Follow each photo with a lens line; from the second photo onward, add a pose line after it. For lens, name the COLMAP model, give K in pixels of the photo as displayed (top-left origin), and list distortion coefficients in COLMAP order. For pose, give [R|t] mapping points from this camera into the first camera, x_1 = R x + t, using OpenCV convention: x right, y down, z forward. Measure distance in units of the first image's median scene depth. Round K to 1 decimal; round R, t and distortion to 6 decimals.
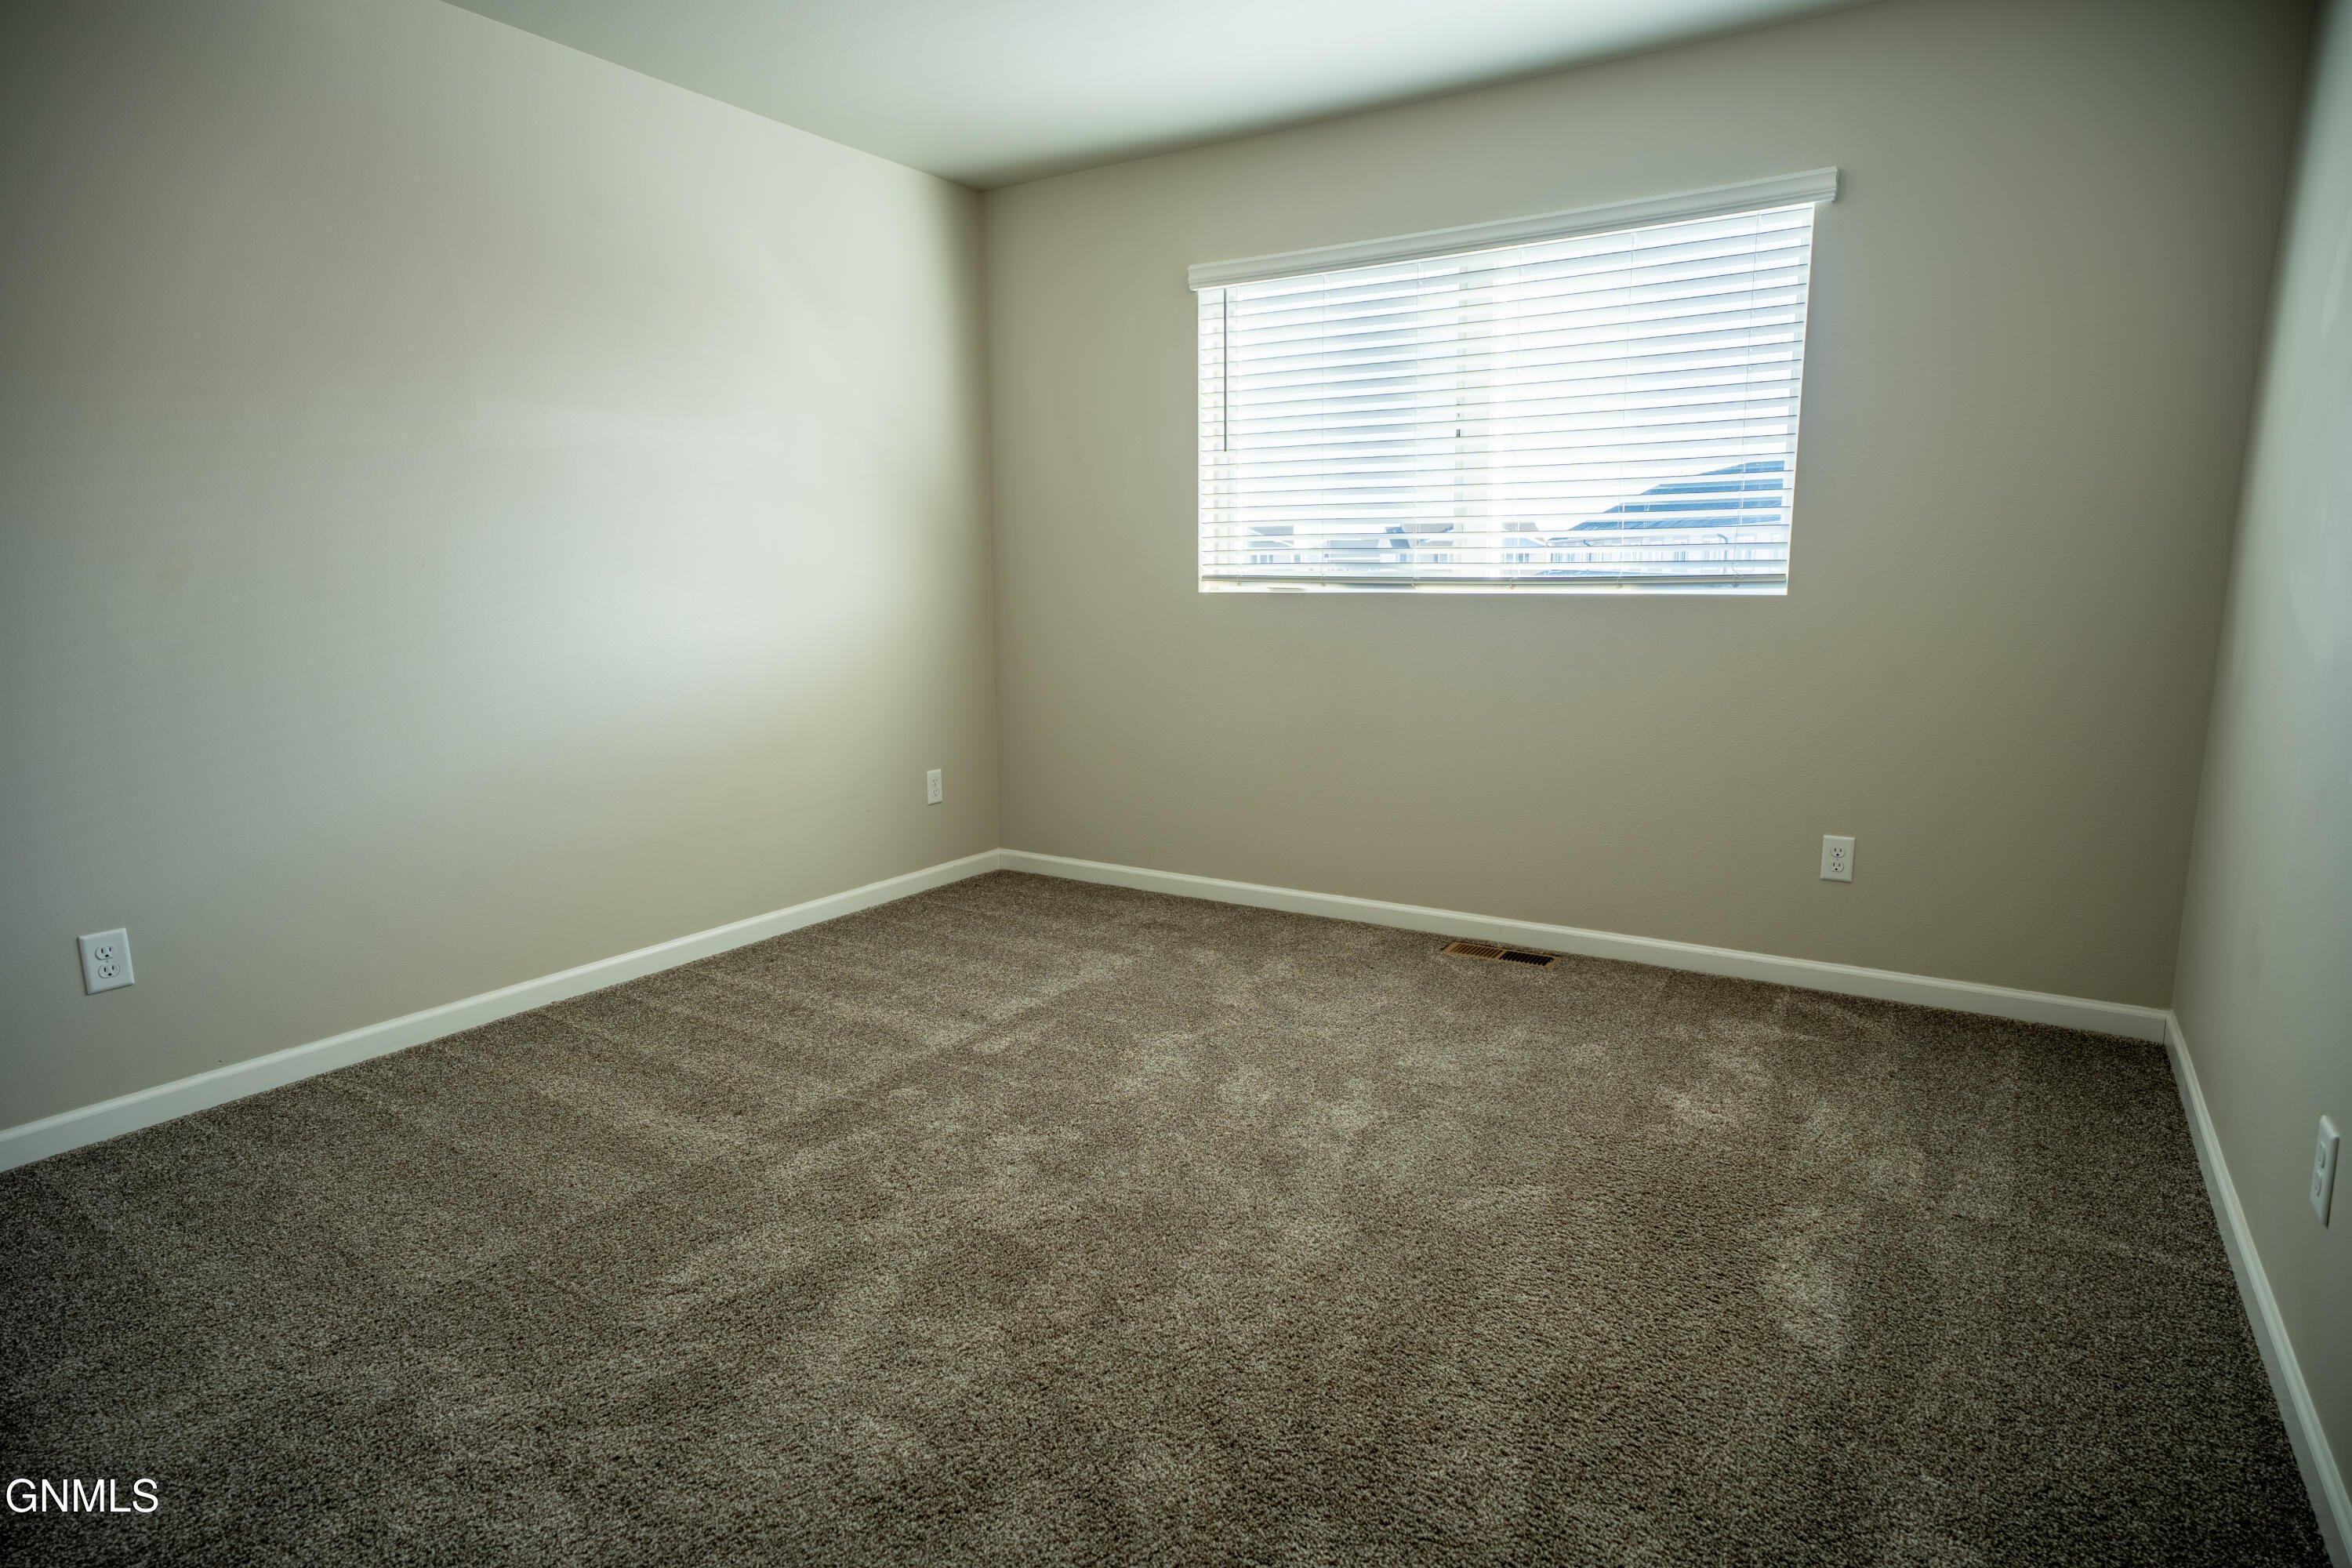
lens RADIAL K [[1362.9, 0, 1177.2], [0, 1362.9, 785.5], [0, 0, 1]] dist [0.006270, 0.000971]
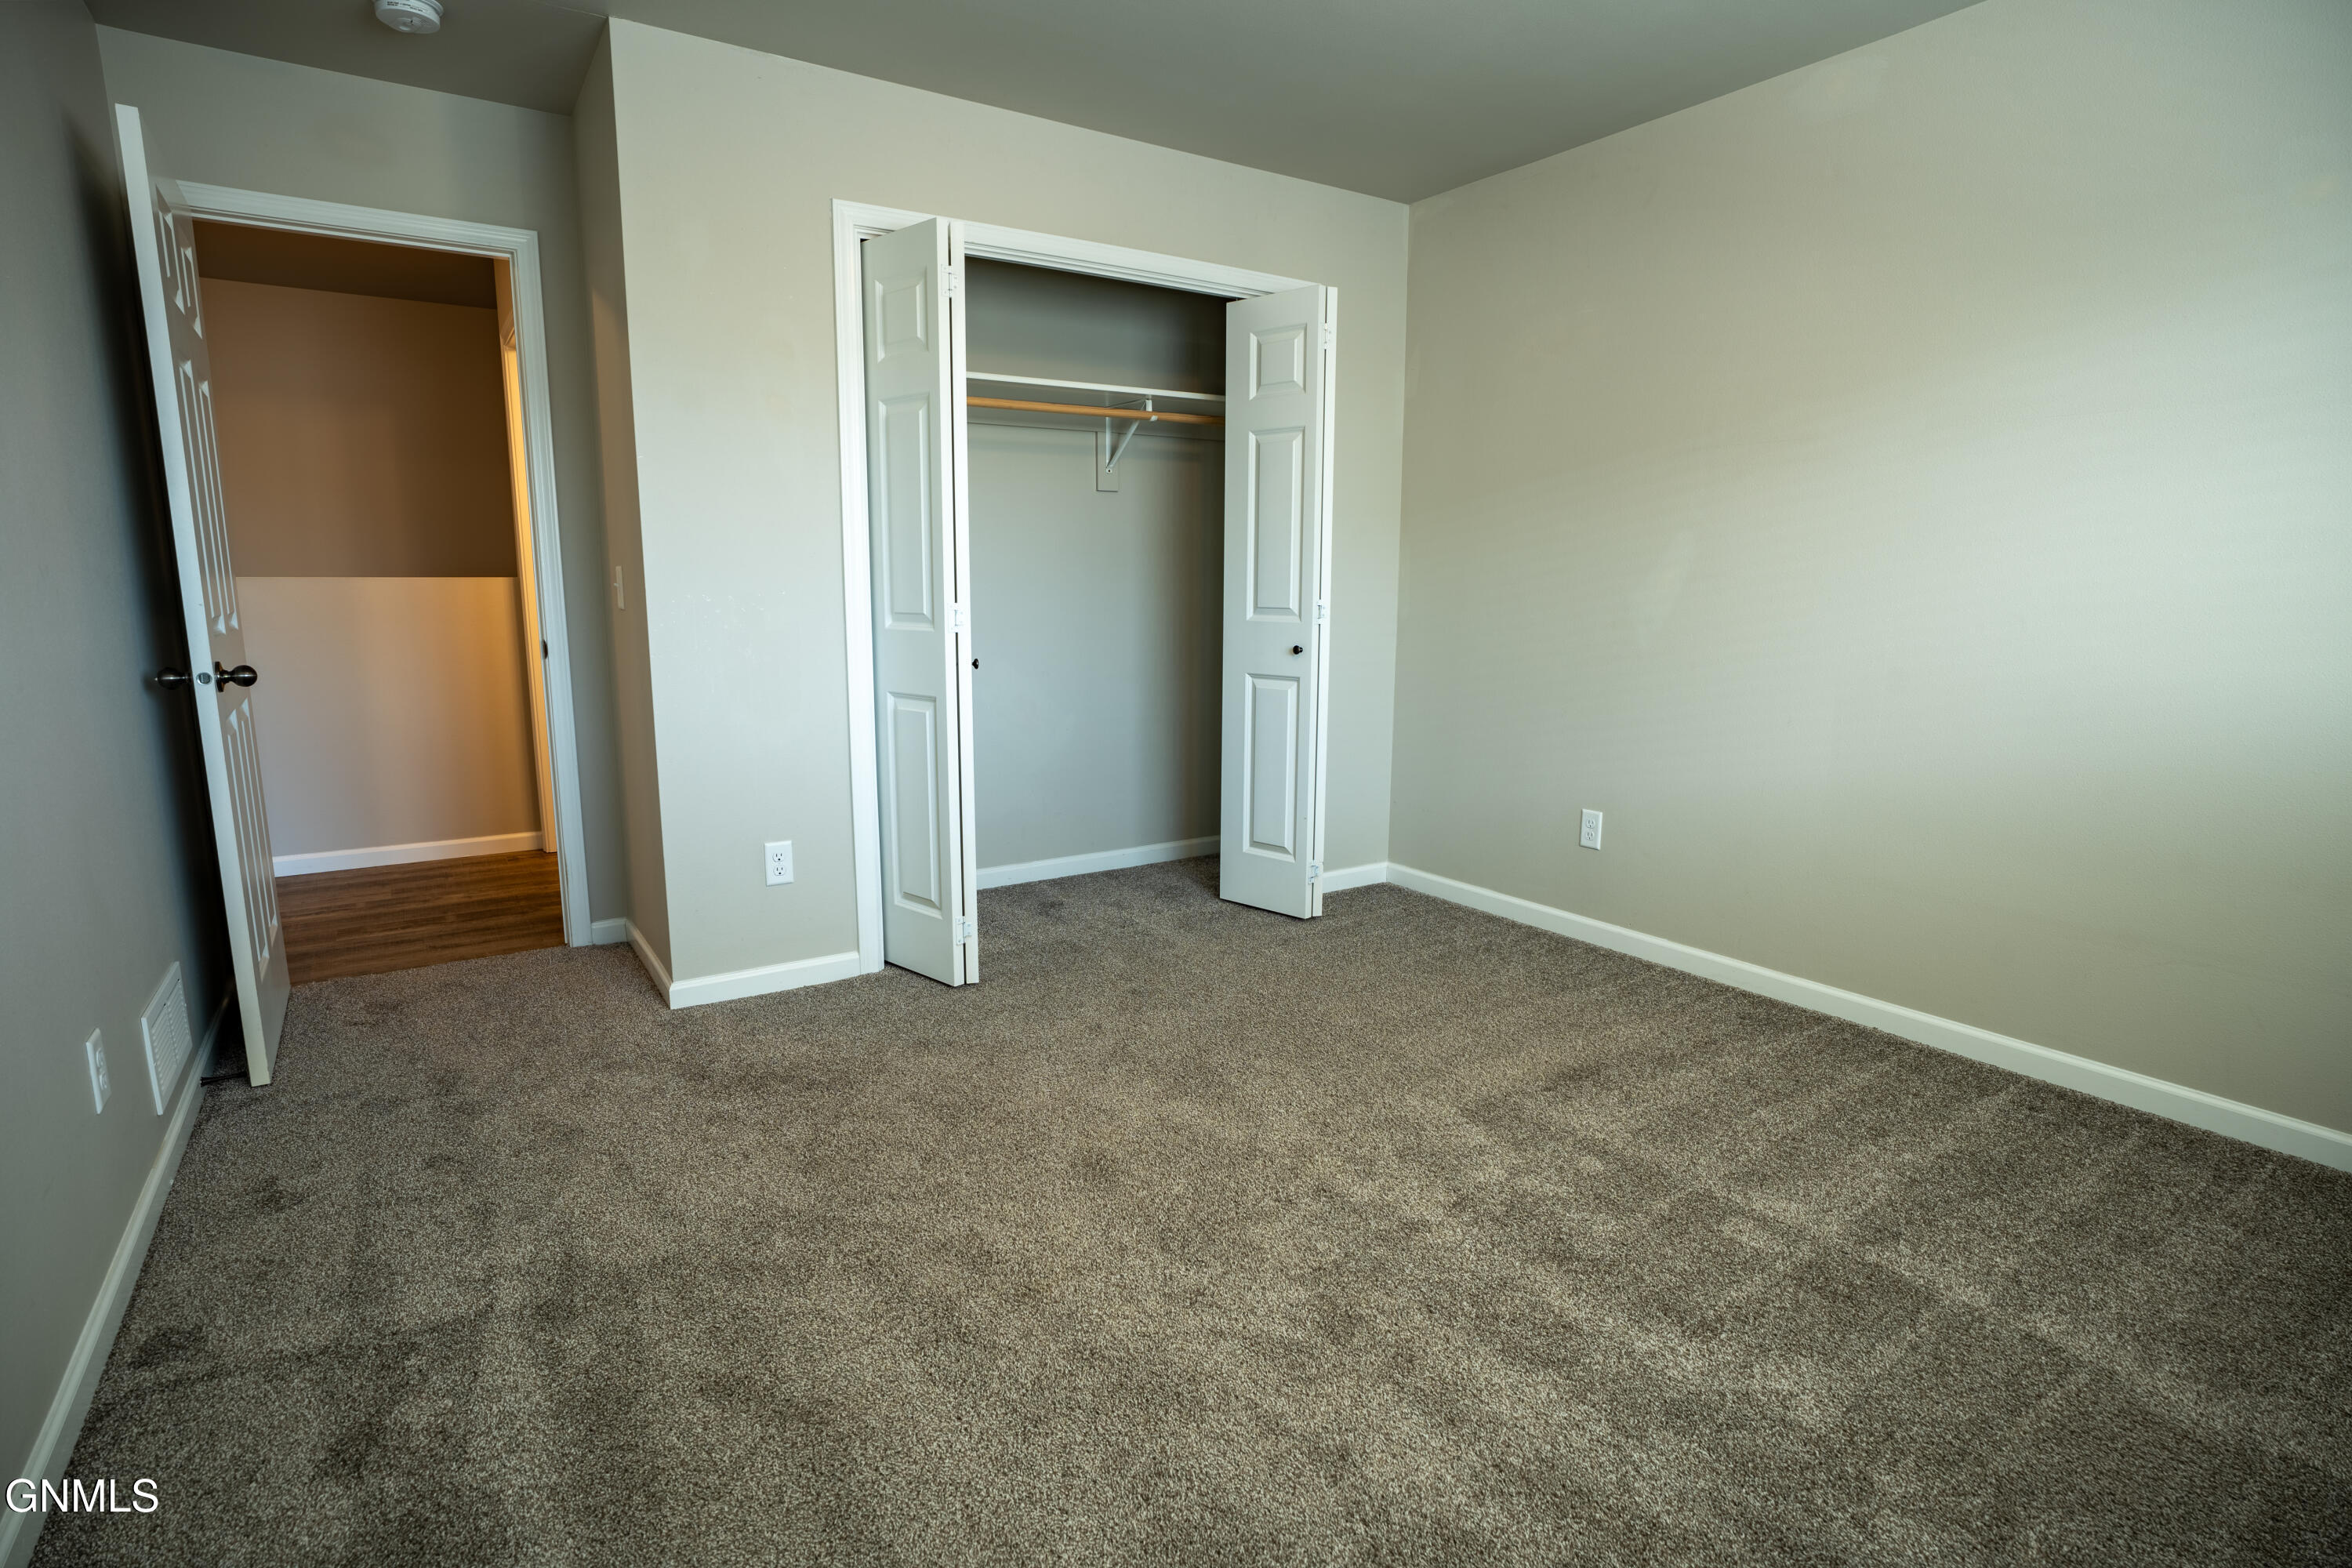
lens RADIAL K [[1216.2, 0, 1178.1], [0, 1216.2, 787.0], [0, 0, 1]] dist [-0.019668, 0.001151]
pose [[-0.420325, 0.161259, -0.892929, 0.544781], [-0.151834, 0.957706, 0.244430, -0.155575], [0.894580, 0.238317, -0.378063, 0.924370]]
